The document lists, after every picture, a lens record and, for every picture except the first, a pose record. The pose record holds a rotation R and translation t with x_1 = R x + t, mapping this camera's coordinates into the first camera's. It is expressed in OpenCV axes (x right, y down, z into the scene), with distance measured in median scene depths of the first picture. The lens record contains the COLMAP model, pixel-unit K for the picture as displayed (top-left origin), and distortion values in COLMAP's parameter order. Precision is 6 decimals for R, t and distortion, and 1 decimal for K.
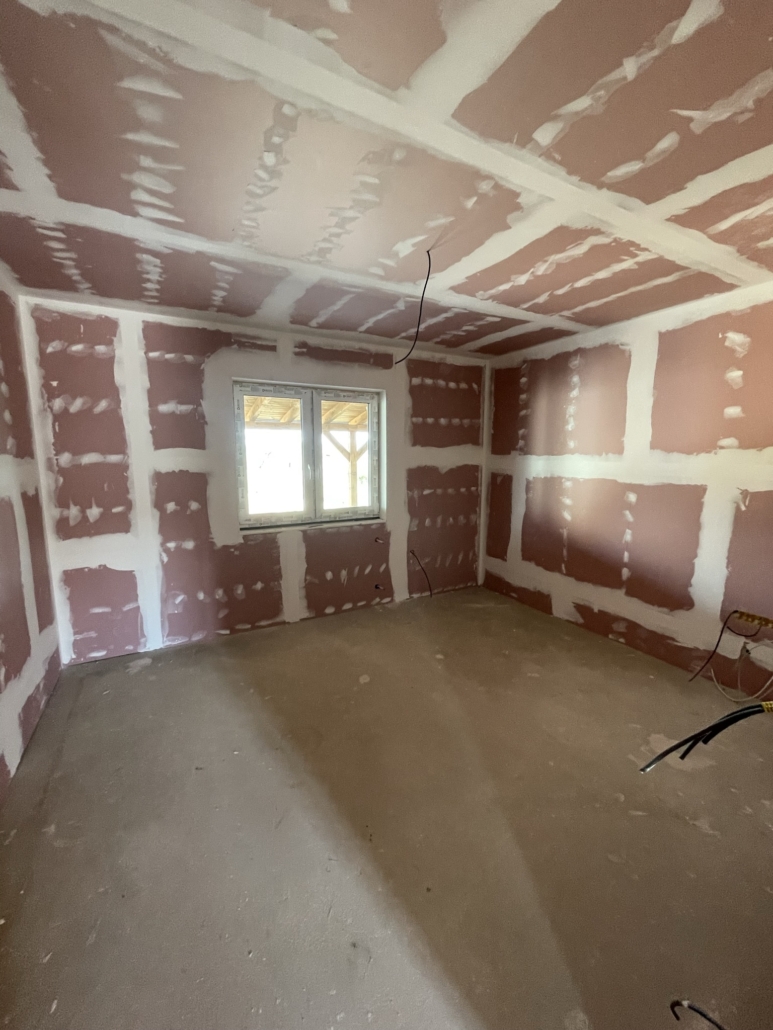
lens RADIAL K [[427.4, 0, 386.5], [0, 427.4, 515.0], [0, 0, 1]] dist [-0.000718, -0.000078]
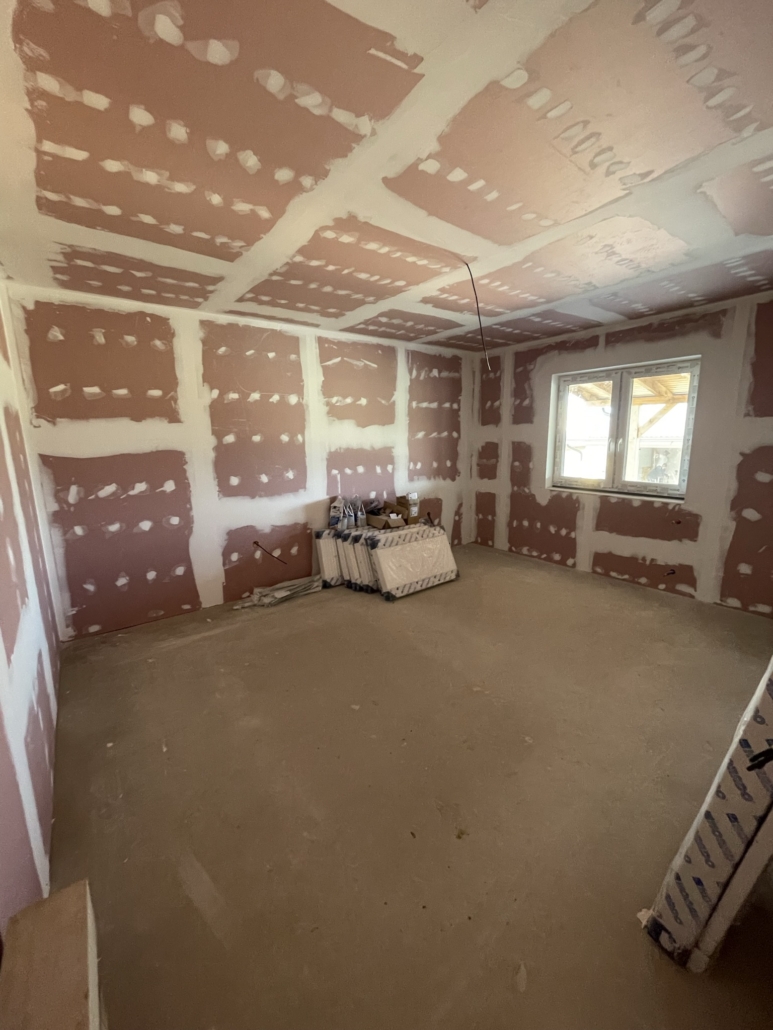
lens RADIAL K [[427.4, 0, 386.5], [0, 427.4, 515.0], [0, 0, 1]] dist [-0.000718, -0.000078]
pose [[0.122455, 0.186020, -0.974885, 0.866374], [-0.127255, 0.977113, 0.170461, -0.037687], [0.984282, 0.103185, 0.143324, 0.270953]]
